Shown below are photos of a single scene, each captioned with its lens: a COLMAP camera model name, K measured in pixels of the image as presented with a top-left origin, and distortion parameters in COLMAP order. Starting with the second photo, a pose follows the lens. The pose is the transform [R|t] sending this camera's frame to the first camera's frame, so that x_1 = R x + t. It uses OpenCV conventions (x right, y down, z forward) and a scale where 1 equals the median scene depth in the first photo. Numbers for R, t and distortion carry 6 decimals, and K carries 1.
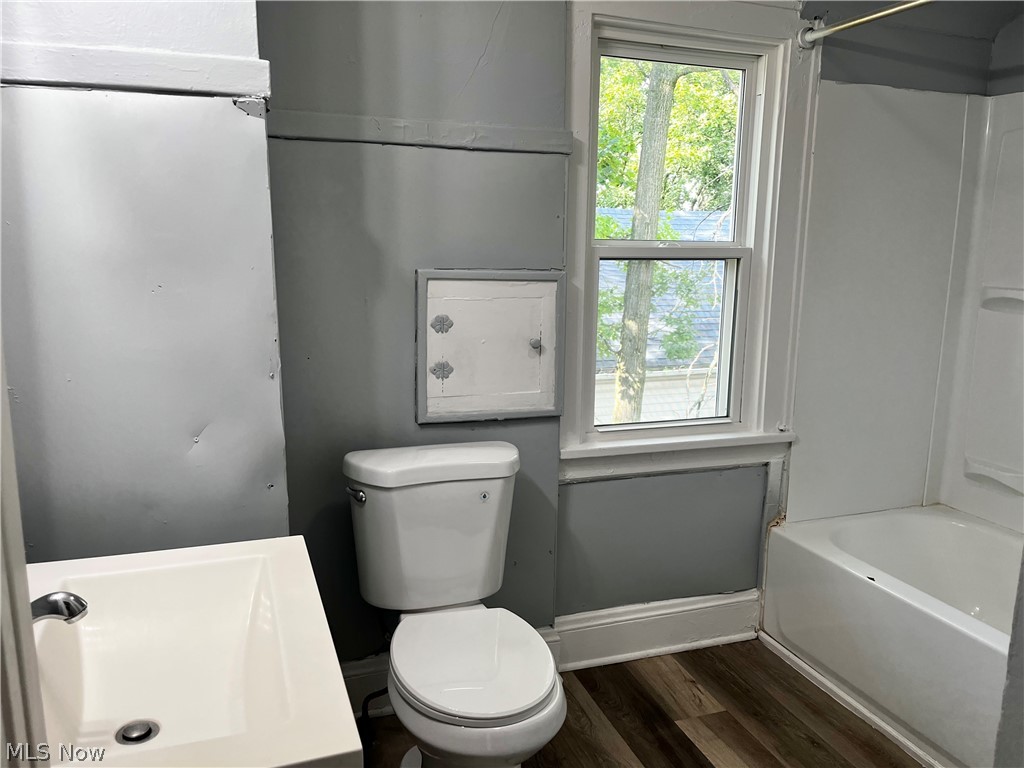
lens RADIAL K [[767.9, 0, 512.0], [0, 767.9, 384.0], [0, 0, 1]] dist [0.065138, -0.103415]
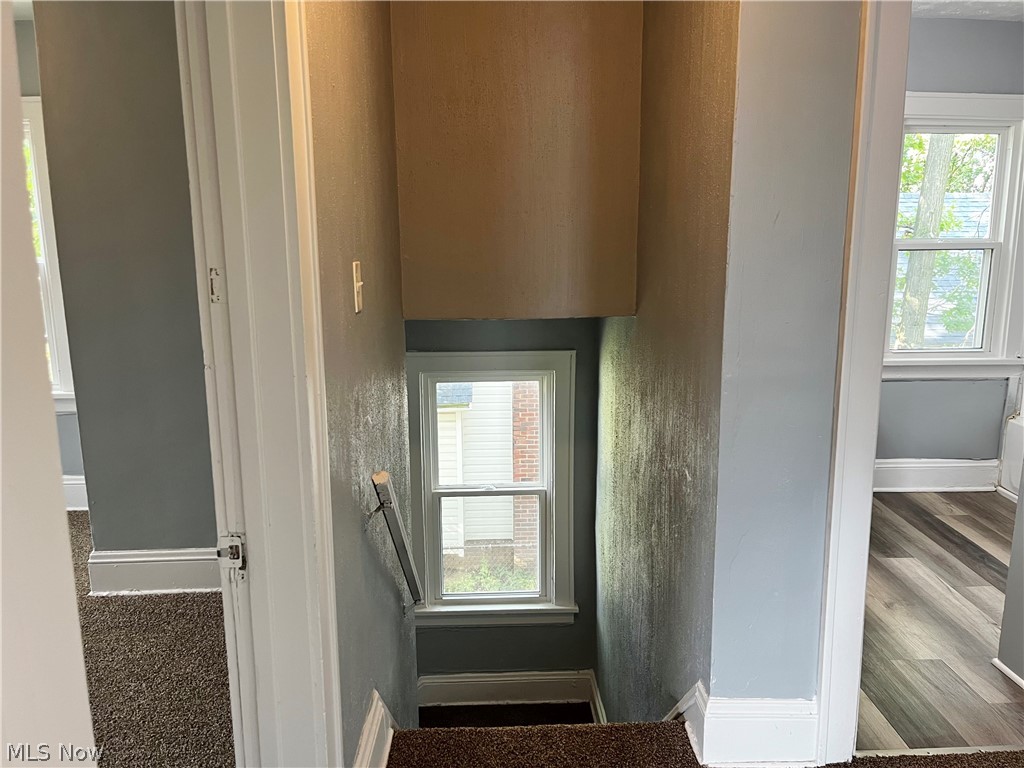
lens RADIAL K [[776.6, 0, 512.0], [0, 776.6, 384.0], [0, 0, 1]] dist [0.115382, -0.159667]
pose [[0.953039, 0.040014, -0.300193, -0.145234], [-0.035076, 0.999146, 0.021825, 0.111262], [0.300810, -0.010271, 0.953629, -0.828092]]
